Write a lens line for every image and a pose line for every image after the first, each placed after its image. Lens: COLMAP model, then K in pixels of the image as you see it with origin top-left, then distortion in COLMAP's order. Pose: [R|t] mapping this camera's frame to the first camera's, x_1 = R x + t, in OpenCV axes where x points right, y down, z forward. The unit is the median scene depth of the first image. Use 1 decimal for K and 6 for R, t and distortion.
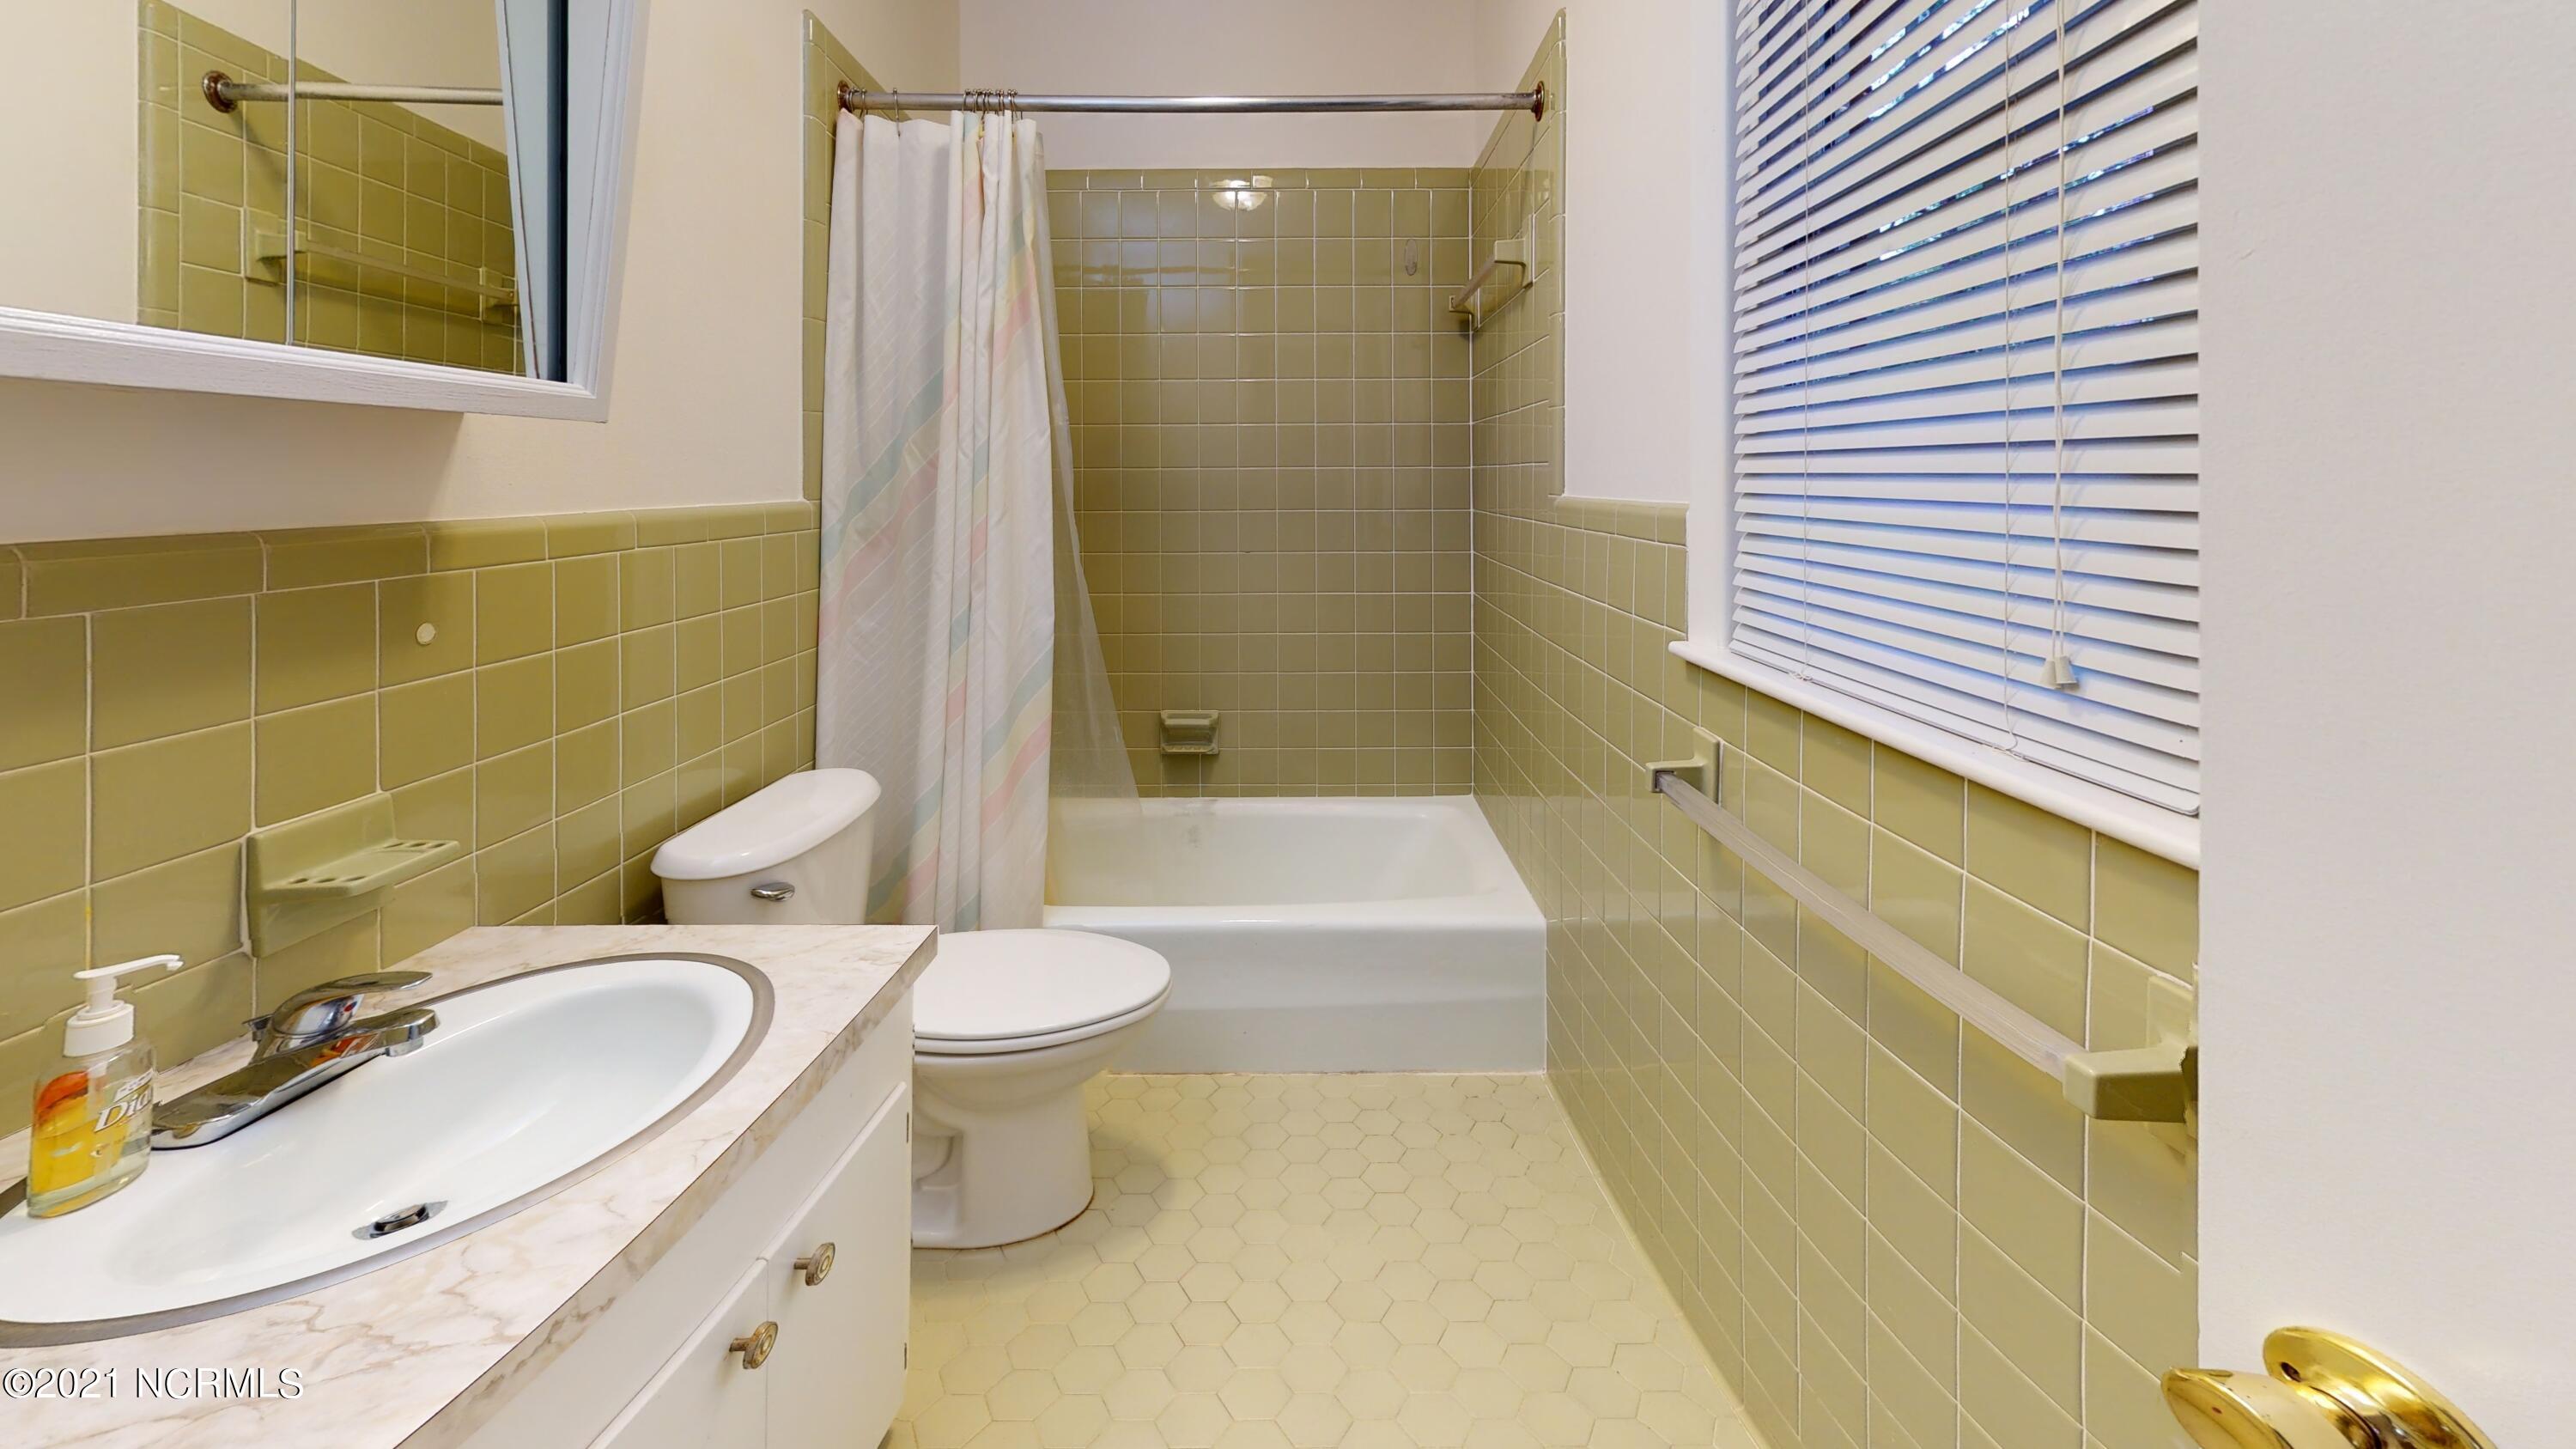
lens RADIAL K [[901.6, 0, 1288.5], [0, 901.6, 692.4], [0, 0, 1]] dist [0.000305, -0.000072]
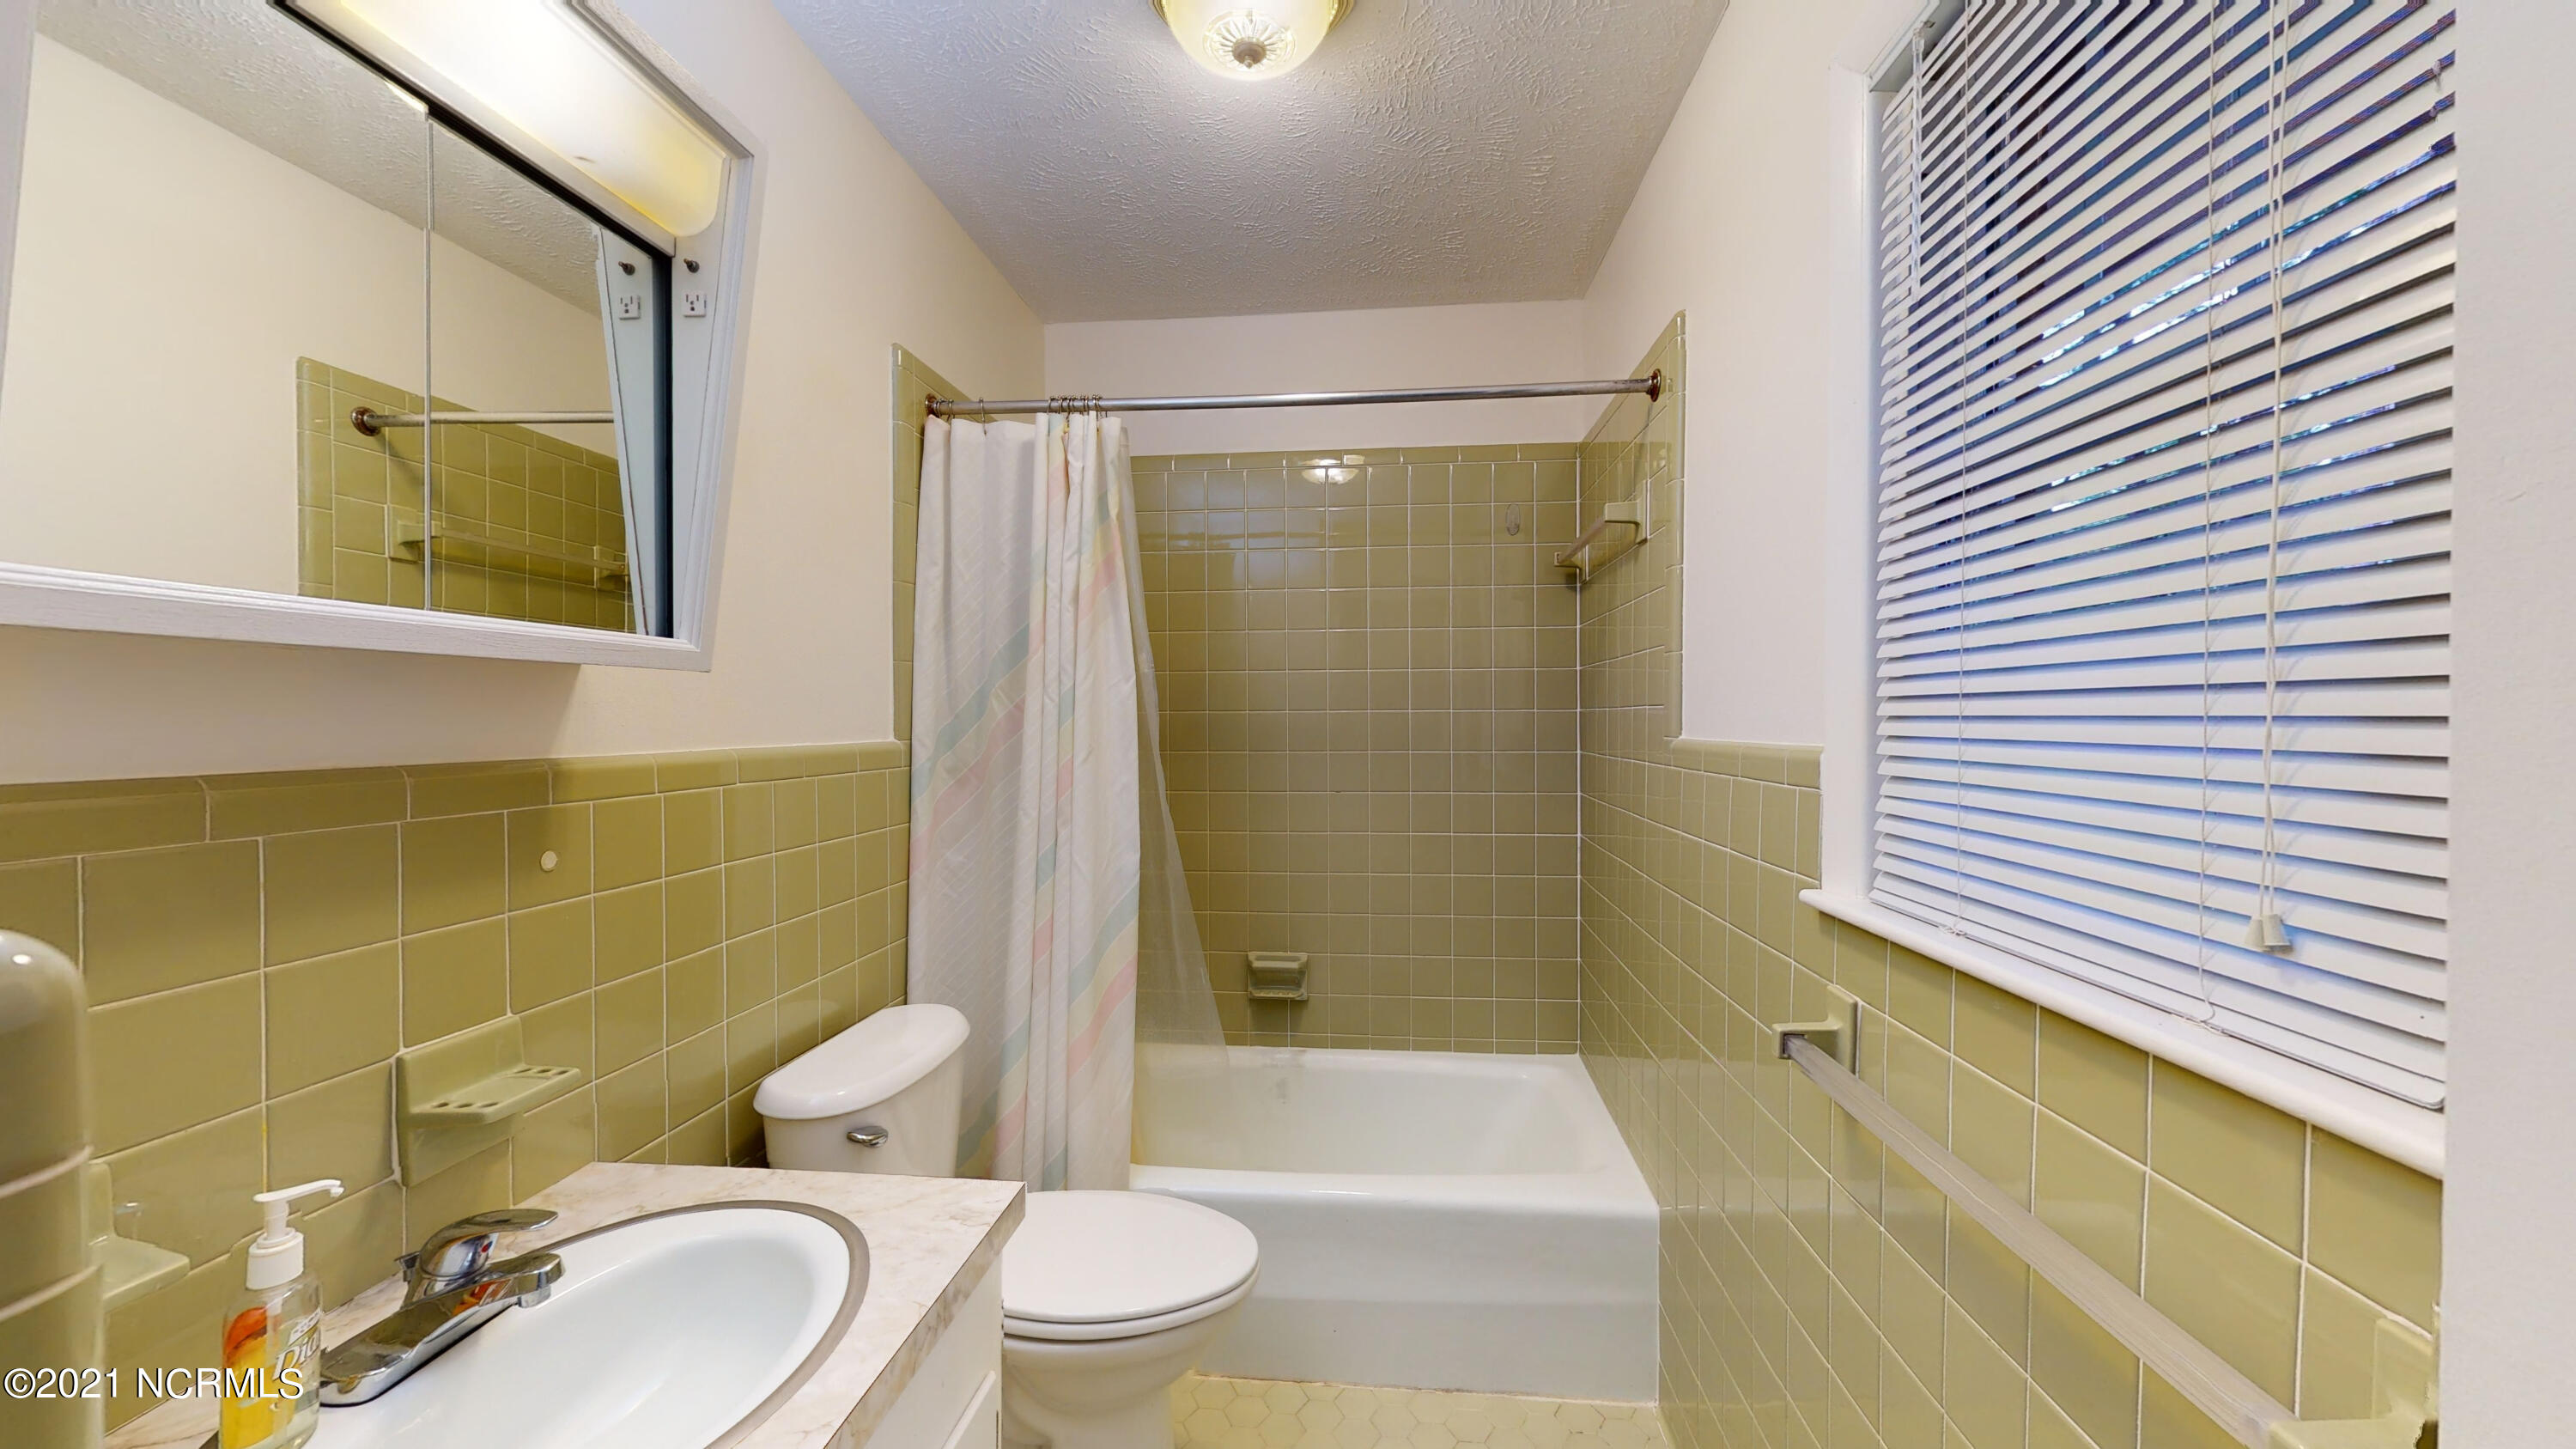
lens RADIAL K [[944.1, 0, 1288.7], [0, 944.1, 726.6], [0, 0, 1]] dist [0.000130, 0.000033]
pose [[0.995224, 0.001097, -0.097616, 0.000056], [0.000065, 0.999929, 0.011895, -0.261855], [0.097622, -0.011845, 0.995153, -0.000091]]
